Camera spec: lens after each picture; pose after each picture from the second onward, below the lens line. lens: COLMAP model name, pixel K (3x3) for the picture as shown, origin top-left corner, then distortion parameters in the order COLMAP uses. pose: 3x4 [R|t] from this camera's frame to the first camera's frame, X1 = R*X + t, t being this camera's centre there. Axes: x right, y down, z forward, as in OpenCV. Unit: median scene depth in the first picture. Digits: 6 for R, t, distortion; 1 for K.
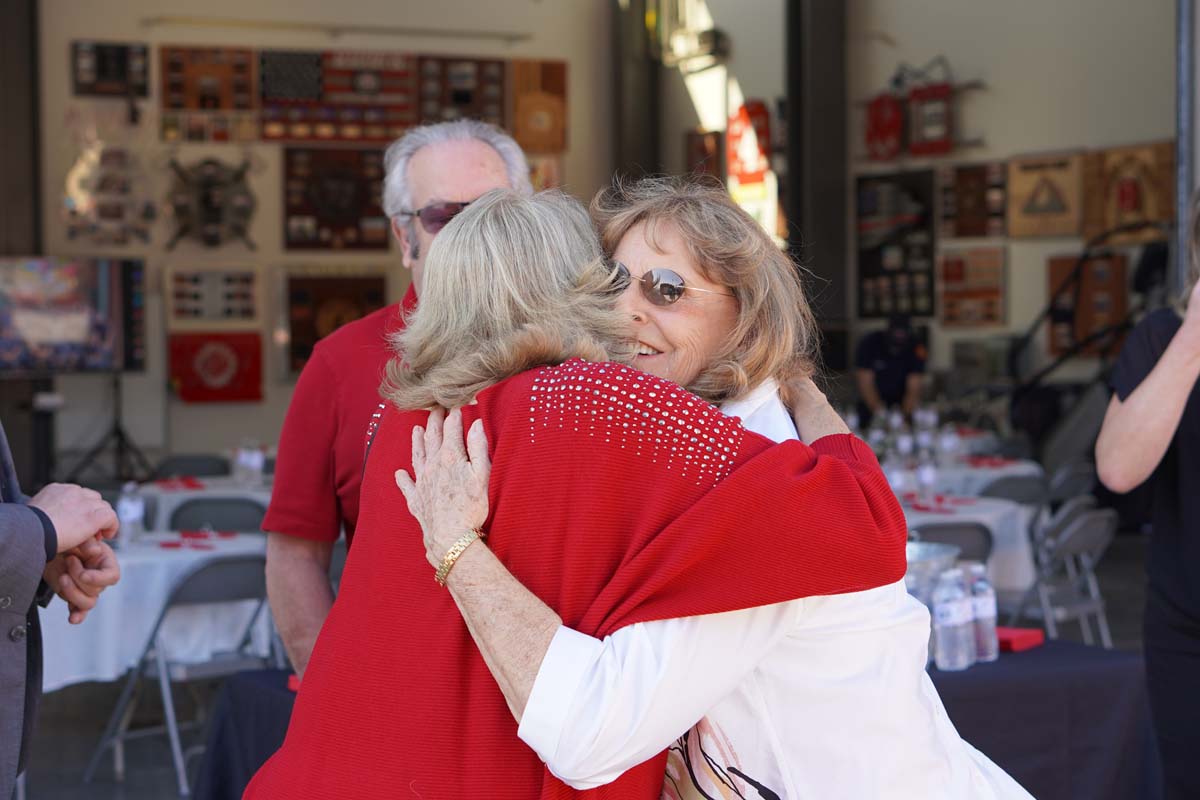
lens RADIAL K [[2618.0, 0, 600.6], [0, 2618.0, 397.5], [0, 0, 1]] dist [-0.147342, 0.000000]
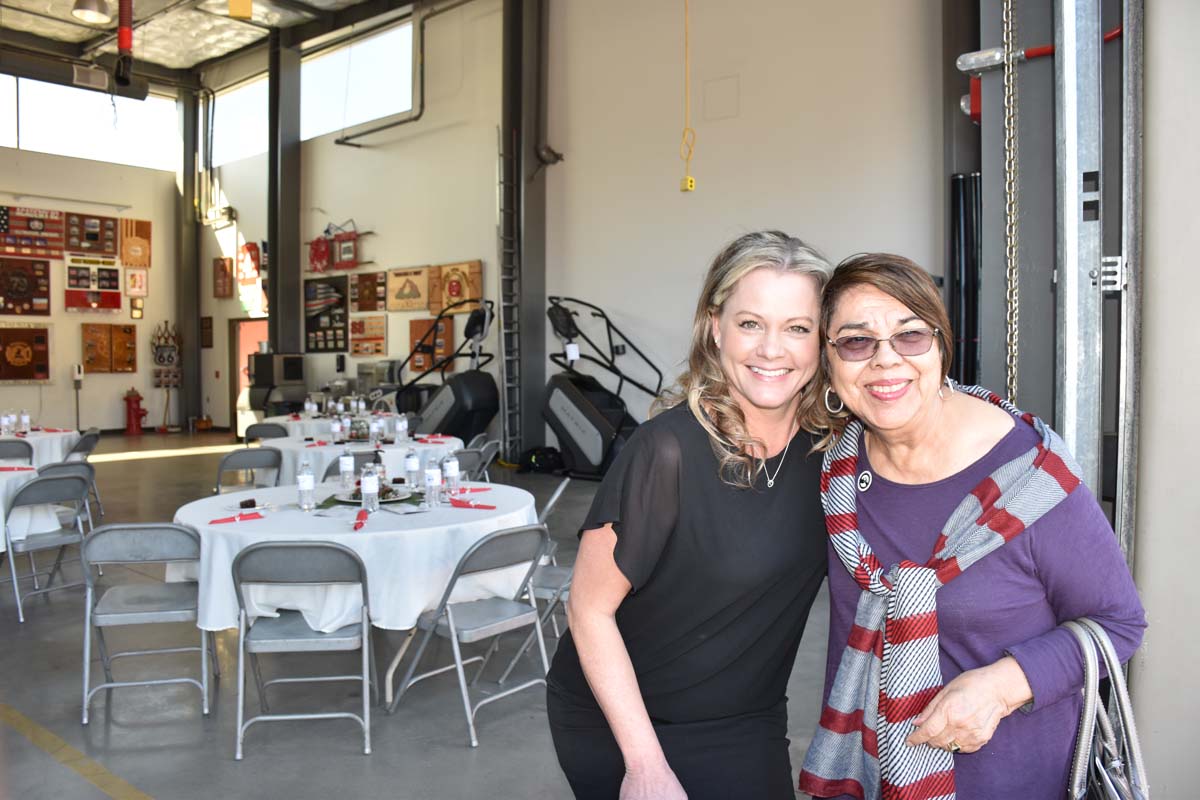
lens RADIAL K [[934.4, 0, 606.7], [0, 934.4, 376.2], [0, 0, 1]] dist [-0.074760, 0.002727]
pose [[0.909346, -0.002526, 0.416033, 0.014421], [0.006769, 0.999939, -0.008725, -0.004596], [-0.415985, 0.010750, 0.909308, 0.278764]]
